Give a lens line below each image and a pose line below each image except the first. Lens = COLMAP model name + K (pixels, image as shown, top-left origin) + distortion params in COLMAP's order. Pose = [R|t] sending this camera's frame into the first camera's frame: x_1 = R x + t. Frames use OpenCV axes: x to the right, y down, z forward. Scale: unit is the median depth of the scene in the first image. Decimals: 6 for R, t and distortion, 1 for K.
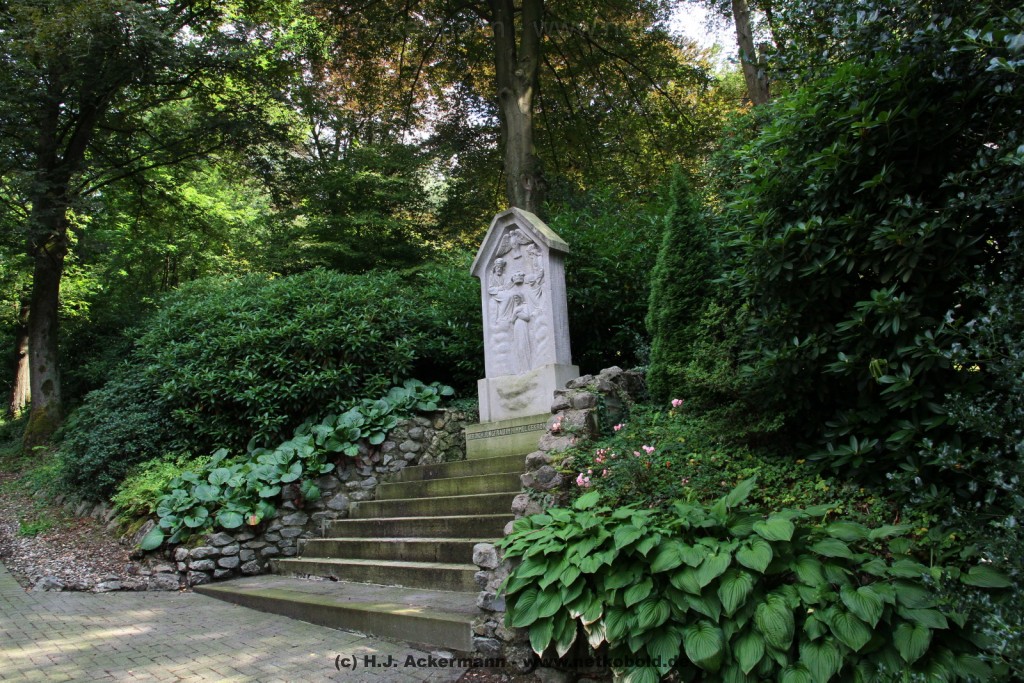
lens RADIAL K [[716.1, 0, 512.0], [0, 716.1, 341.5], [0, 0, 1]] dist [0.000193, -0.000063]
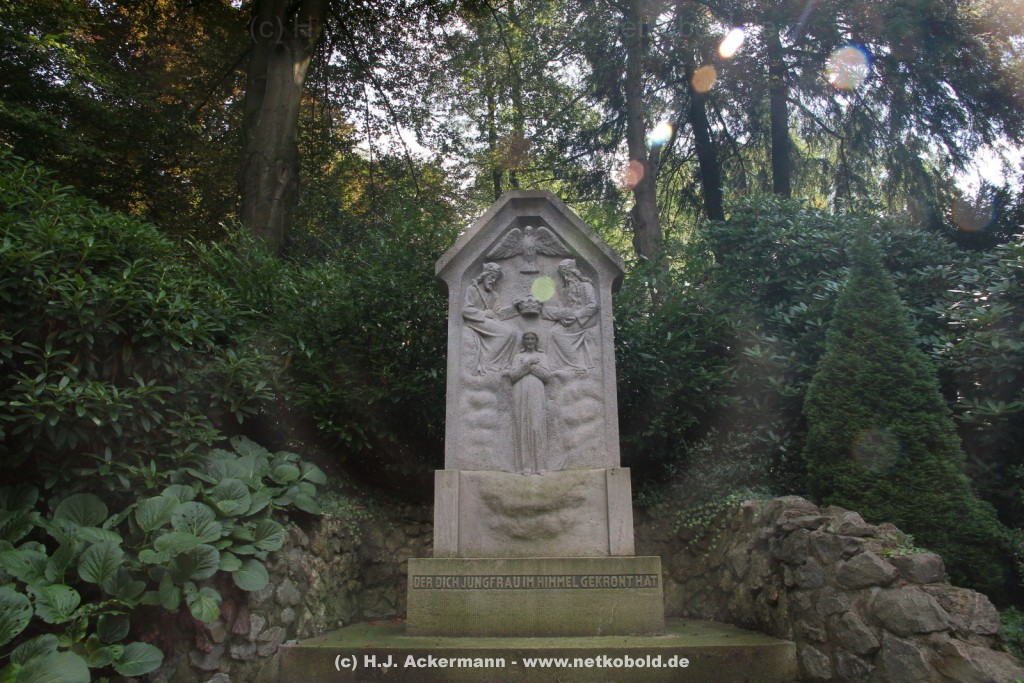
lens RADIAL K [[725.8, 0, 512.0], [0, 725.8, 341.5], [0, 0, 1]] dist [-0.005383, 0.002147]
pose [[0.761494, 0.255093, 0.595864, -0.355266], [-0.182320, 0.966481, -0.180757, 0.050246], [-0.622001, 0.029007, 0.782479, 0.556089]]
